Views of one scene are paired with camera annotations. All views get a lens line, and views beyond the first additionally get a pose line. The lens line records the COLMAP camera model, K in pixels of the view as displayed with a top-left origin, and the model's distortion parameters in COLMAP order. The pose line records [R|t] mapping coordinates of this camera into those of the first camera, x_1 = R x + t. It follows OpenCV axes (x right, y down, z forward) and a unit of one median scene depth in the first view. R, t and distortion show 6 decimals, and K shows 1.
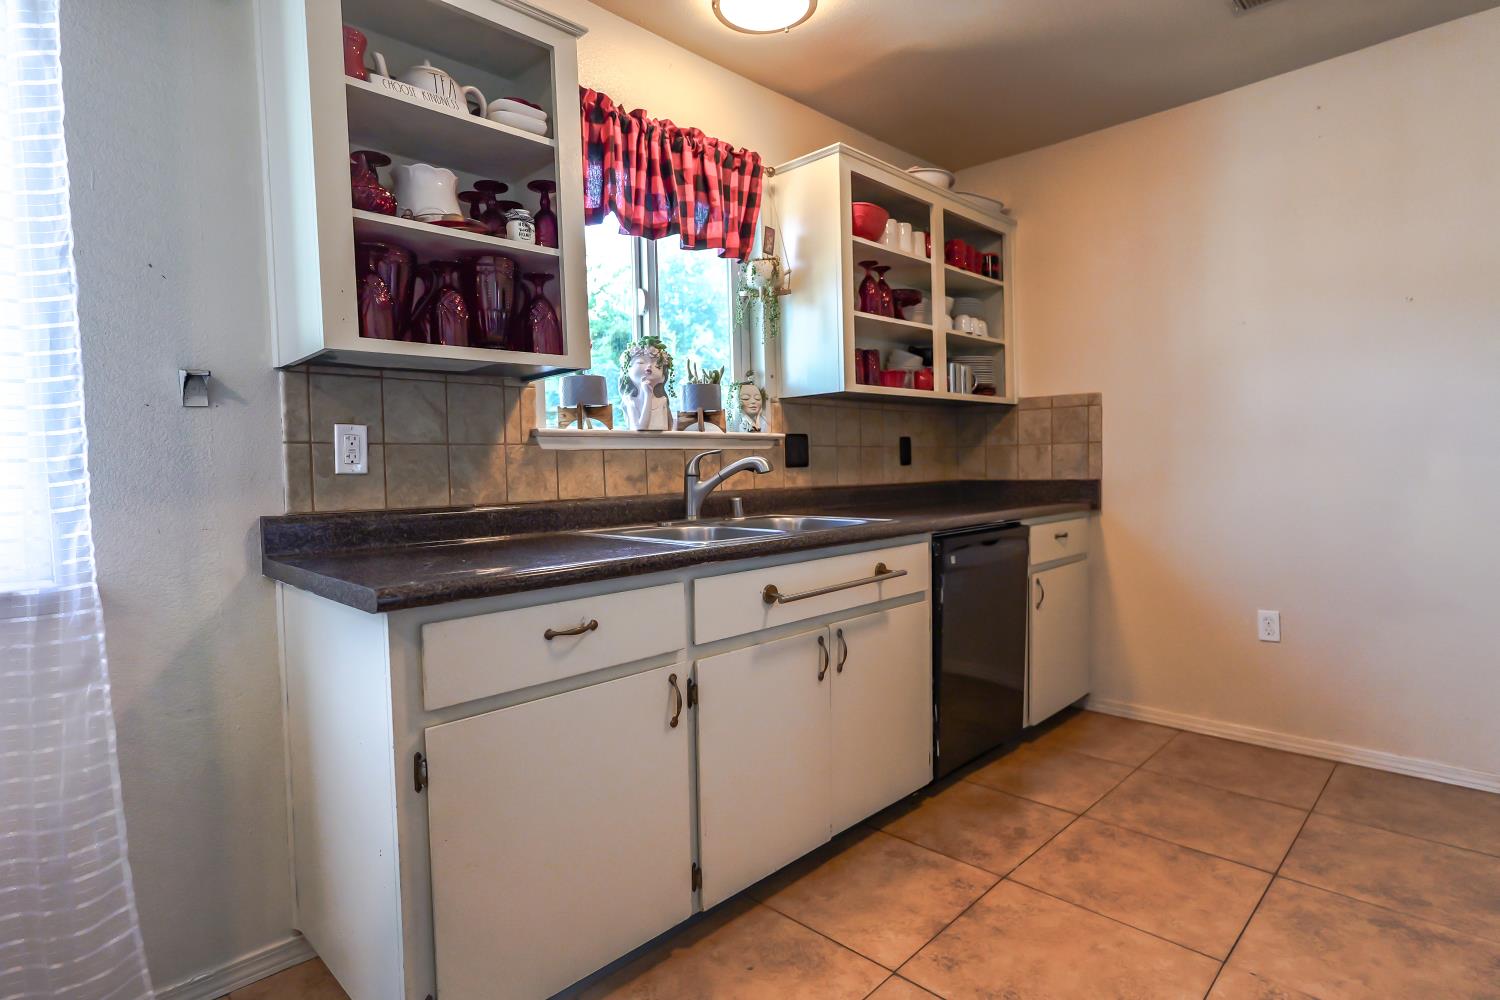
lens RADIAL K [[777.3, 0, 747.4], [0, 777.3, 492.4], [0, 0, 1]] dist [-0.021576, 0.009600]
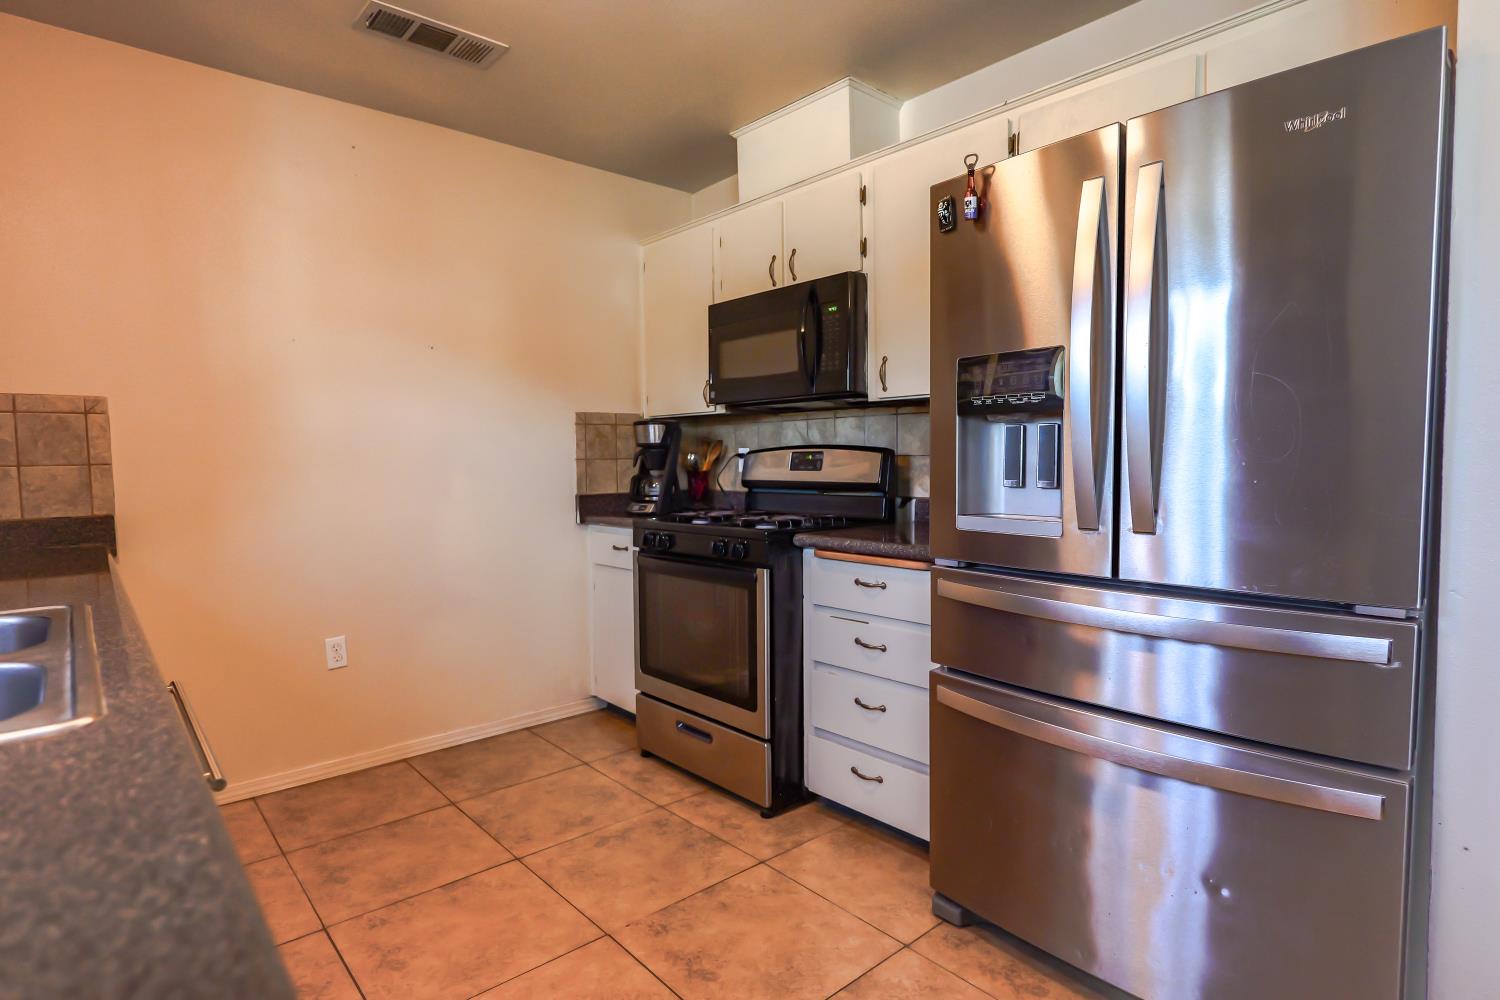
lens RADIAL K [[749.8, 0, 806.3], [0, 749.8, 504.8], [0, 0, 1]] dist [-0.033708, 0.008724]
pose [[0.057989, -0.044330, 0.997333, -0.232651], [0.053026, 0.997740, 0.041265, -0.023283], [-0.996908, 0.050492, 0.060208, 0.350698]]
